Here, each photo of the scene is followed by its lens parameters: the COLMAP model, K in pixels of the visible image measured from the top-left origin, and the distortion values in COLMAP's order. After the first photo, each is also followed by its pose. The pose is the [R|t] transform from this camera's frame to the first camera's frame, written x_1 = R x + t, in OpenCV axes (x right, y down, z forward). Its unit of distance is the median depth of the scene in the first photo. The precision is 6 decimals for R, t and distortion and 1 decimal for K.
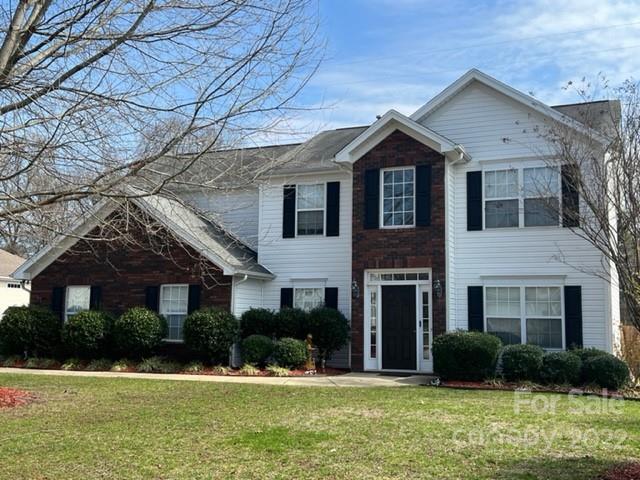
lens RADIAL K [[729.8, 0, 319.9], [0, 729.8, 238.8], [0, 0, 1]] dist [0.060024, 0.000000]
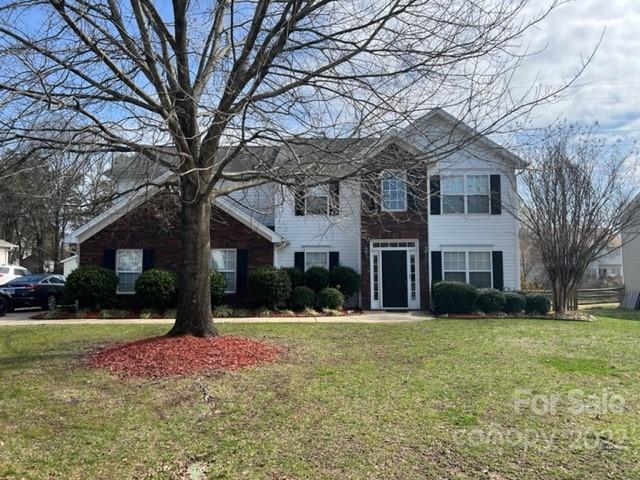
lens RADIAL K [[480.0, 0, 320.1], [0, 480.0, 241.1], [0, 0, 1]] dist [0.049930, -0.009221]
pose [[0.923536, 0.013025, 0.383291, -0.395221], [-0.029208, 0.998909, 0.036432, 0.014312], [-0.382398, -0.044842, 0.922909, 0.169323]]
